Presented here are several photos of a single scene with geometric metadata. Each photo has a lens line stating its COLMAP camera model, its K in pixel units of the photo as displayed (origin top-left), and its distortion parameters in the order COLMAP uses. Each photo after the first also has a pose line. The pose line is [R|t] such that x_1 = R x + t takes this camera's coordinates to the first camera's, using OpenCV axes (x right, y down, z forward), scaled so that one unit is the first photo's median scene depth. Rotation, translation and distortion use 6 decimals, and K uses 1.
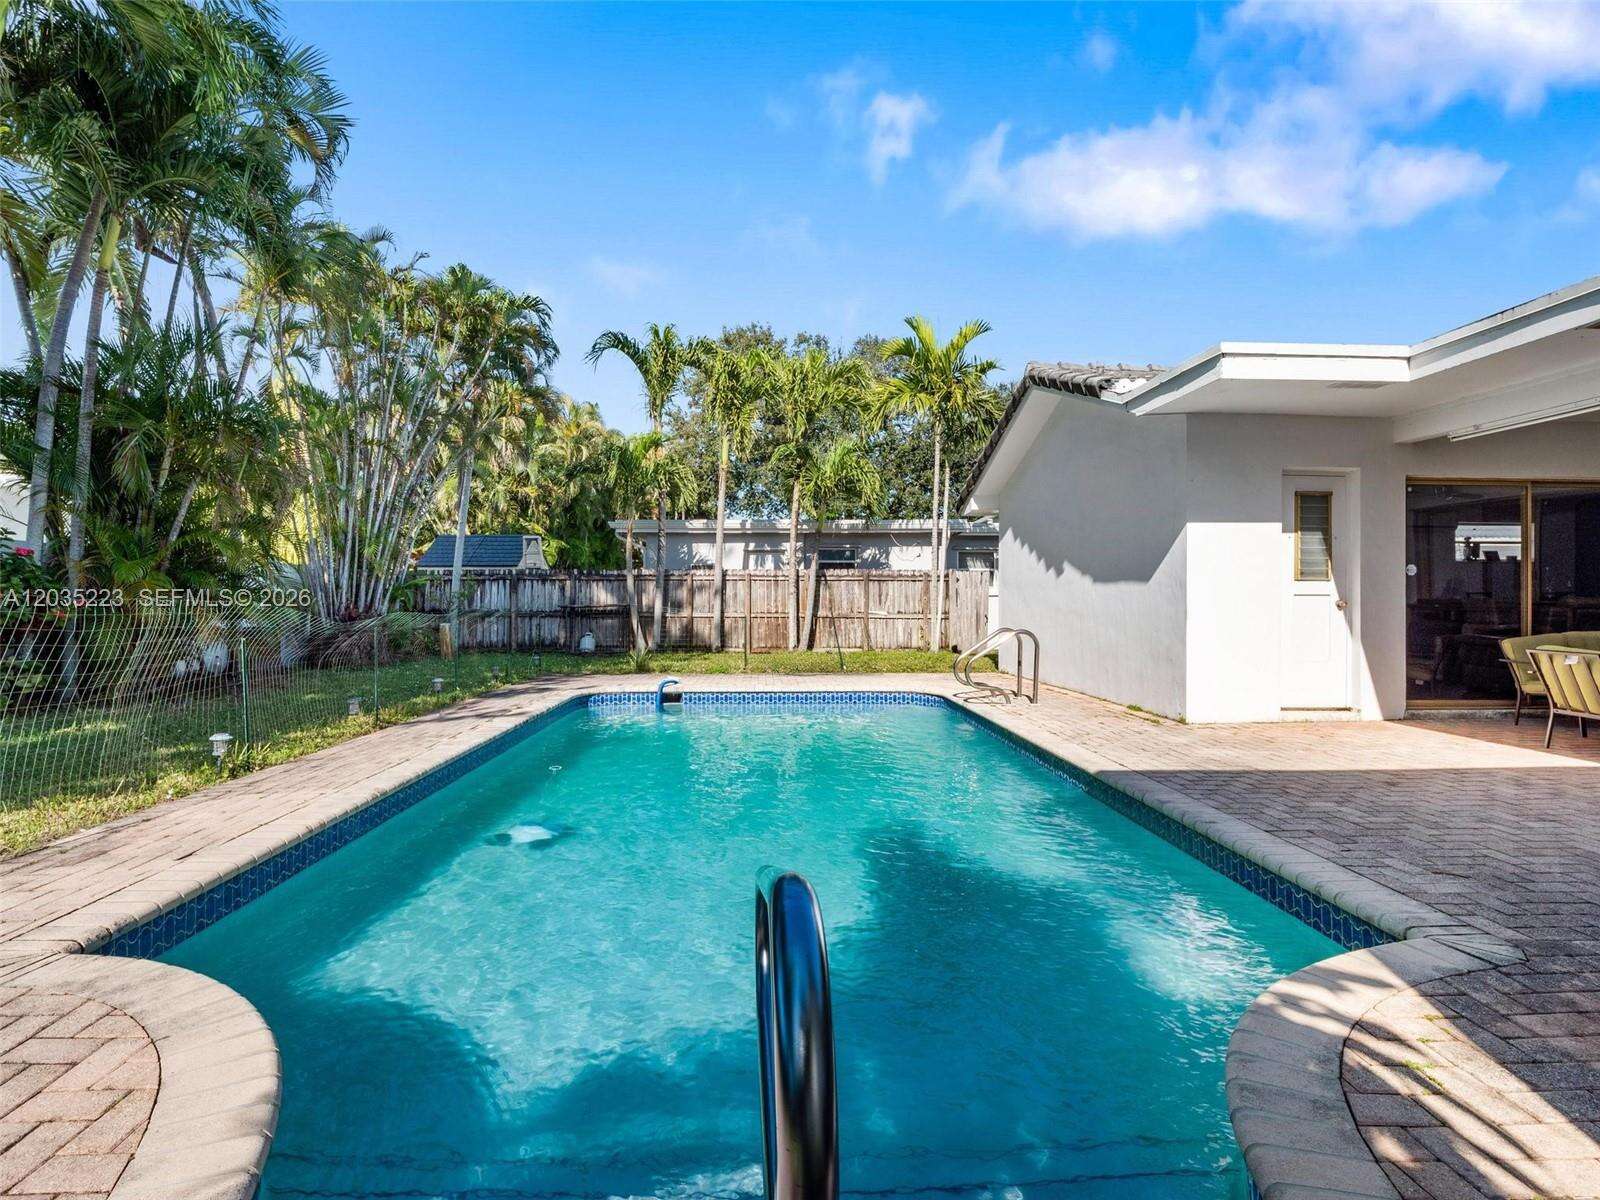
lens RADIAL K [[791.4, 0, 785.7], [0, 791.4, 602.2], [0, 0, 1]] dist [-0.018240, -0.000817]
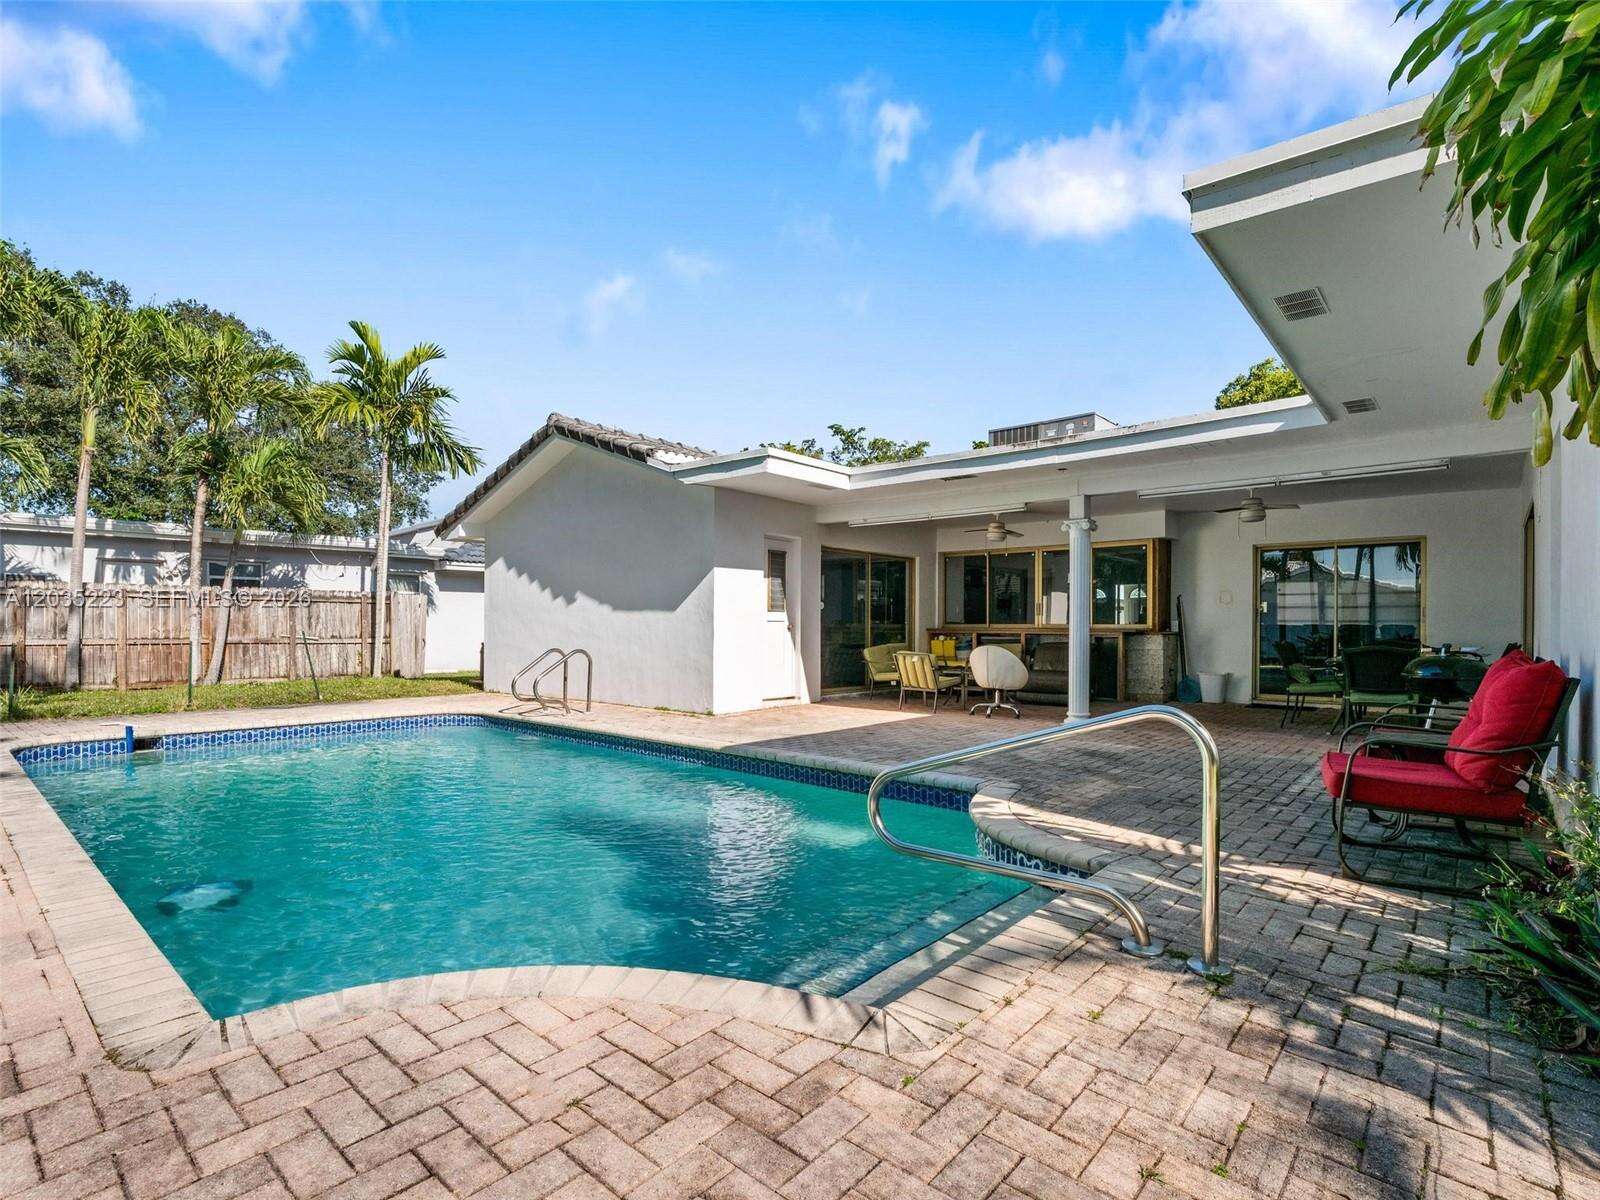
lens RADIAL K [[791.4, 0, 783.0], [0, 791.4, 630.4], [0, 0, 1]] dist [-0.018240, -0.000817]
pose [[0.688281, -0.001831, 0.725442, -0.265669], [-0.001837, 0.999989, 0.004267, 0.000976], [-0.725442, -0.004270, 0.688270, -0.015216]]
